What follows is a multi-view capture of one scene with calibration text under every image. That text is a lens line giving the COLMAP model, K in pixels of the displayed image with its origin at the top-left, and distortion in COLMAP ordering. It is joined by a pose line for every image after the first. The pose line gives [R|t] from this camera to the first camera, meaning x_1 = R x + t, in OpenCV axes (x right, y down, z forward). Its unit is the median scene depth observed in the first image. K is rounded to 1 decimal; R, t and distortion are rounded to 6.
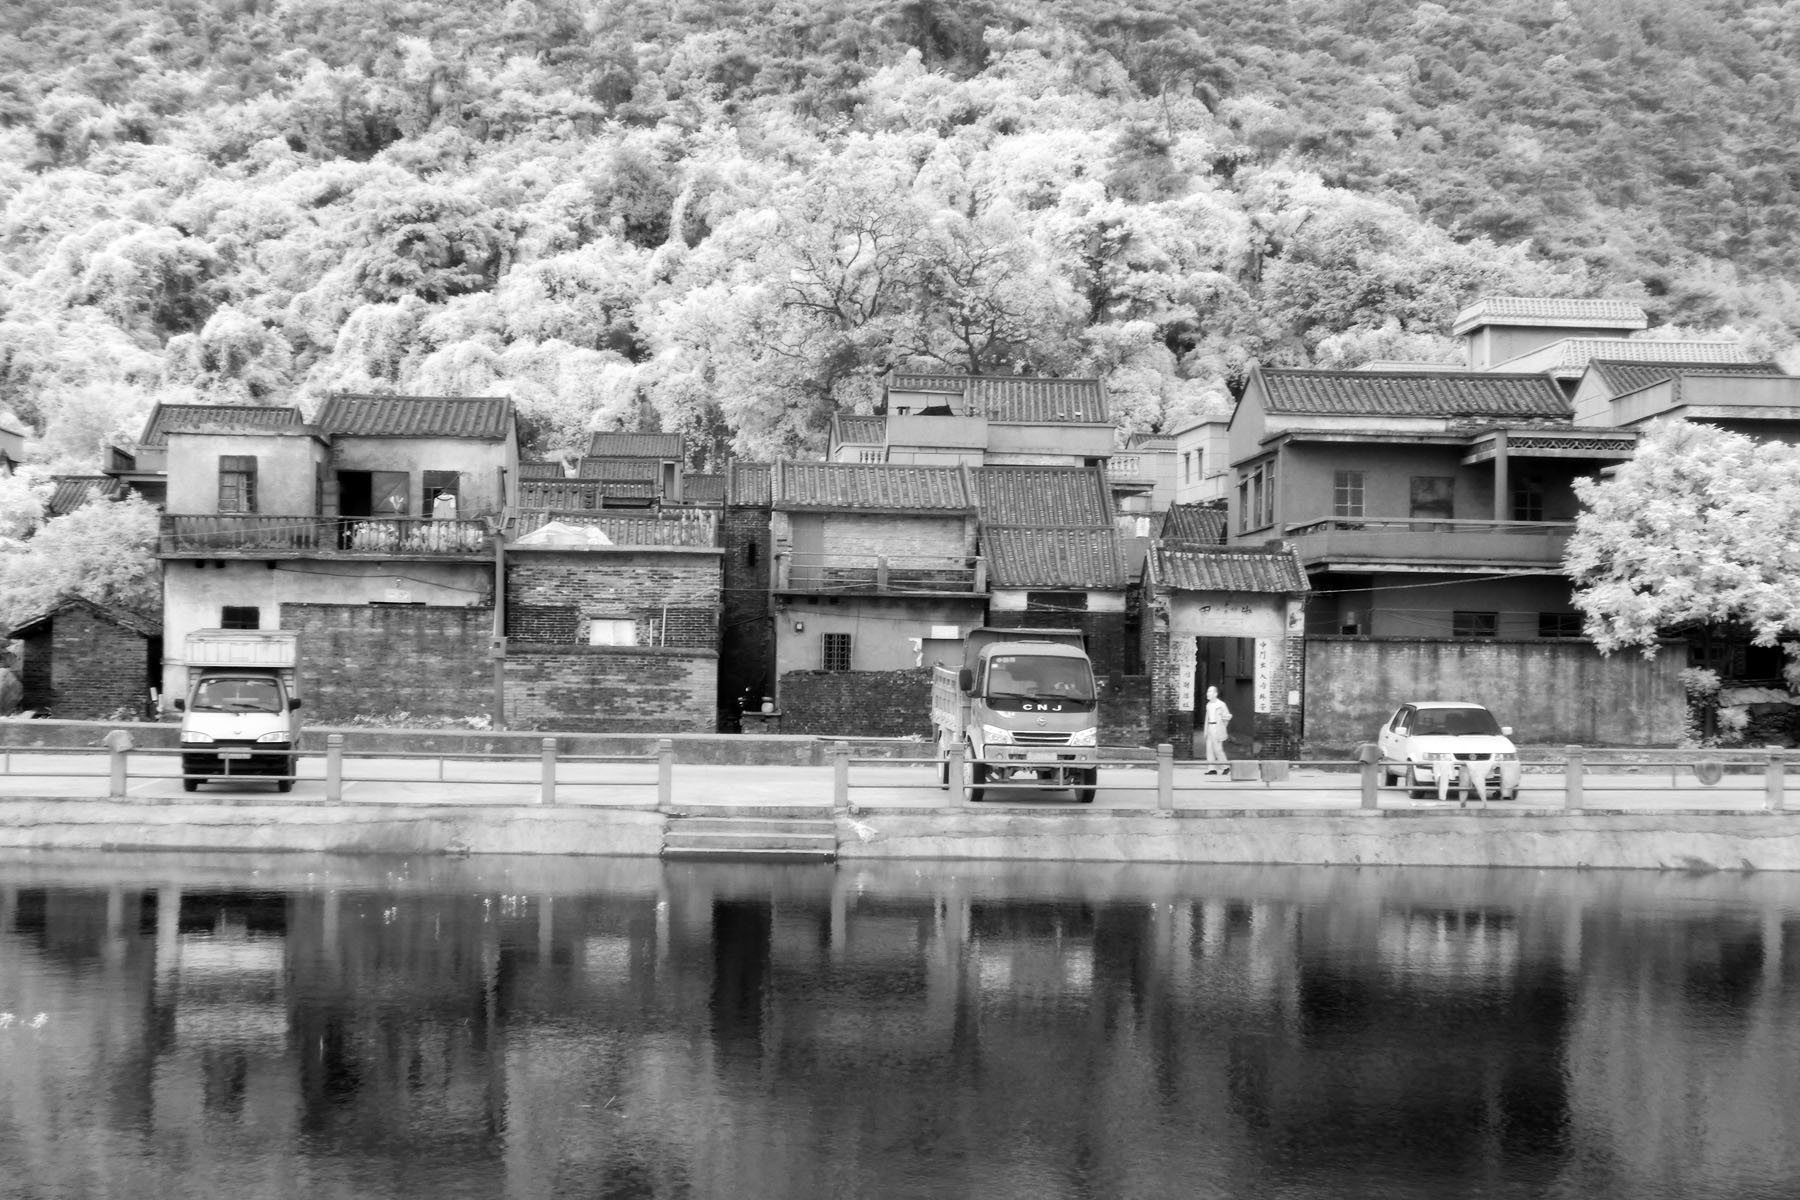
lens RADIAL K [[2745.0, 0, 882.6], [0, 2745.0, 631.1], [0, 0, 1]] dist [-0.007808, 0.028122]
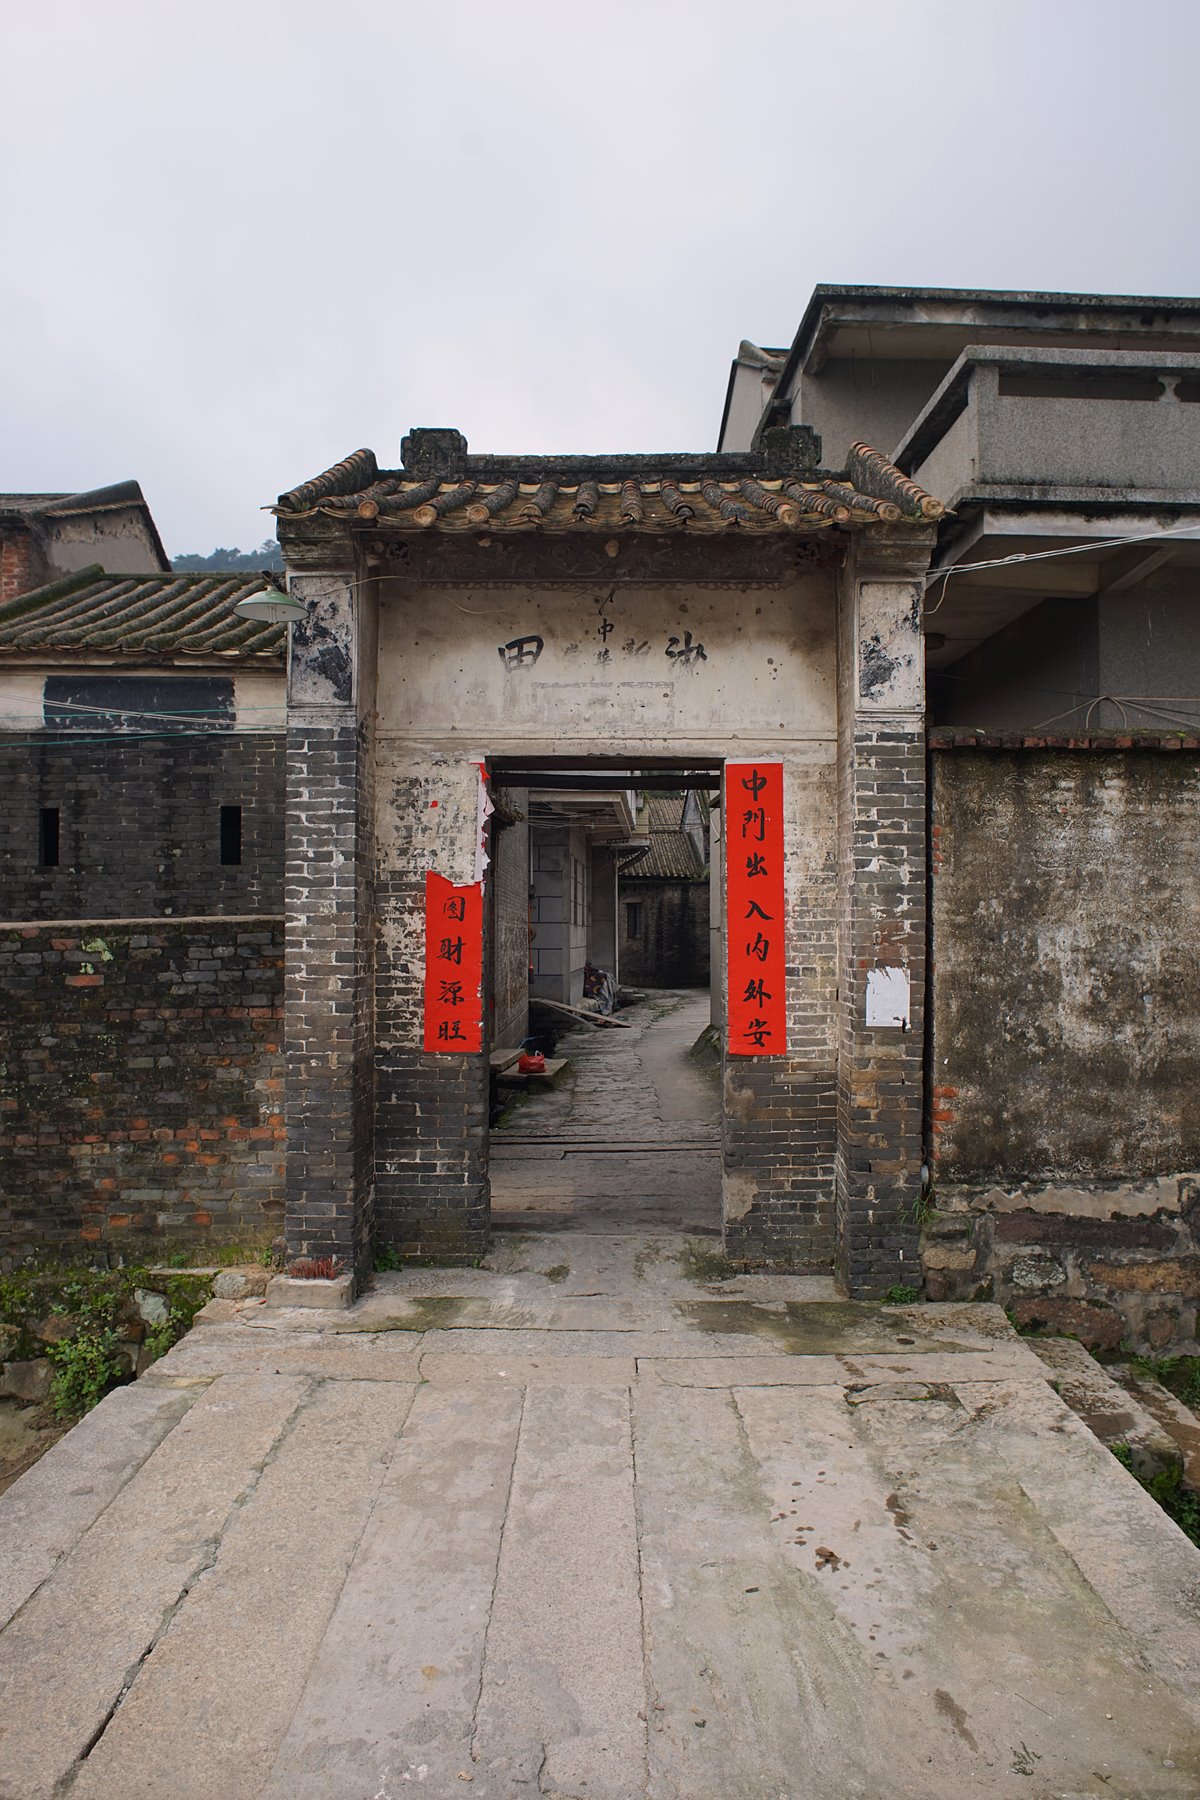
lens RADIAL K [[1223.8, 0, 598.0], [0, 1223.8, 898.1], [0, 0, 1]] dist [-0.091209, 0.081103]
pose [[0.999701, -0.019889, -0.014192, 0.124350], [0.019642, 0.999657, -0.017304, 0.016858], [0.014531, 0.017020, 0.999750, 0.879030]]
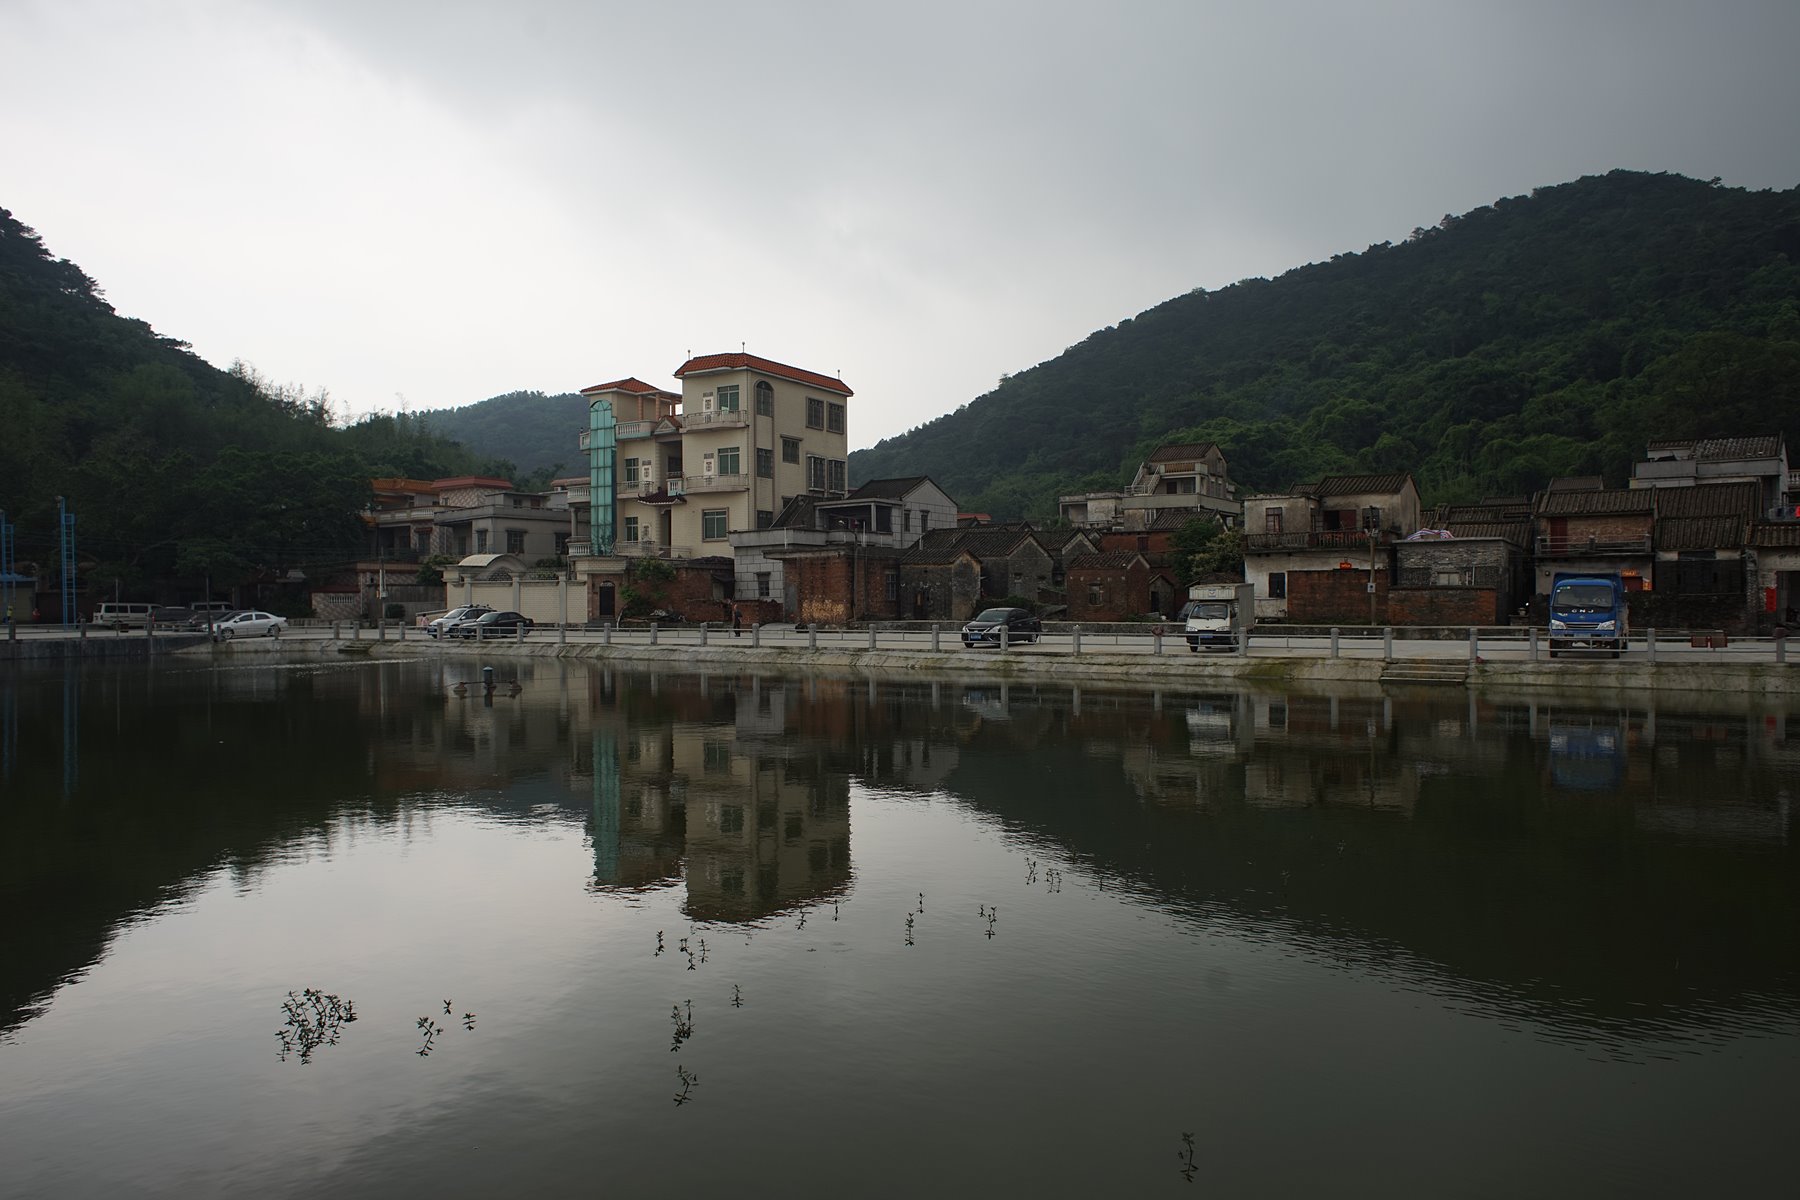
lens RADIAL K [[1224.5, 0, 907.0], [0, 1224.5, 605.4], [0, 0, 1]] dist [-0.079063, 0.076937]
pose [[0.796000, -0.019099, -0.604995, 0.134998], [0.029555, 0.999536, 0.007332, 0.001680], [0.604575, -0.023716, 0.796195, -0.003882]]
